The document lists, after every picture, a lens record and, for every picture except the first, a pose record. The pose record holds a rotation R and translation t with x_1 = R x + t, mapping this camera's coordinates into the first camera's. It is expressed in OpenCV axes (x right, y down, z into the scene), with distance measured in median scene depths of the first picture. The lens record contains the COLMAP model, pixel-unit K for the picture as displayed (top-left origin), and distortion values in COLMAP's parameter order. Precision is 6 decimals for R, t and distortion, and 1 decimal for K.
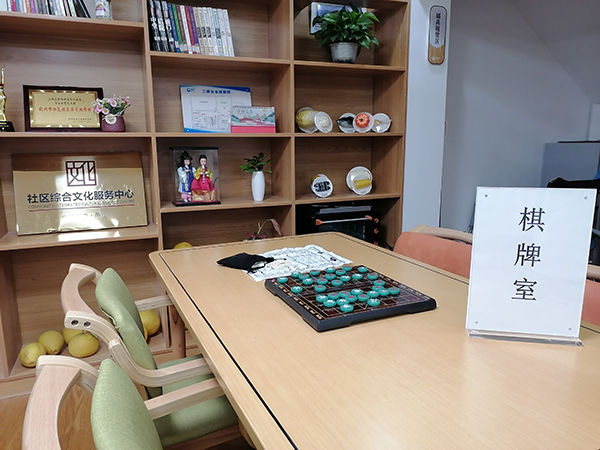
lens RADIAL K [[458.8, 0, 300.0], [0, 458.8, 225.0], [0, 0, 1]] dist [0.002027, 0.004009]
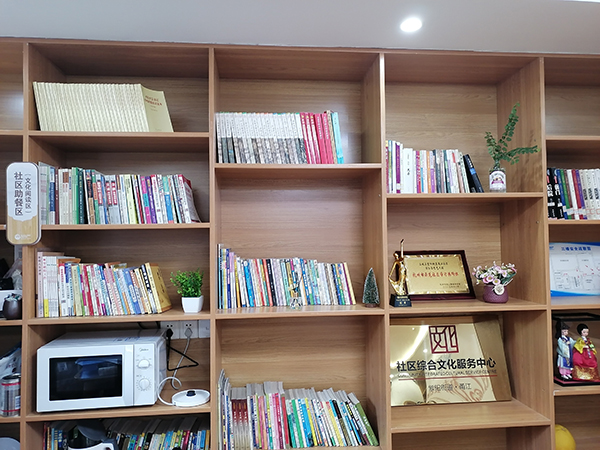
lens RADIAL K [[458.8, 0, 300.0], [0, 458.8, 225.0], [0, 0, 1]] dist [0.002027, 0.004009]
pose [[0.957219, -0.014188, -0.289015, -0.486812], [-0.046023, 0.978618, -0.200472, -0.140538], [0.285680, 0.205197, 0.936099, -0.024241]]
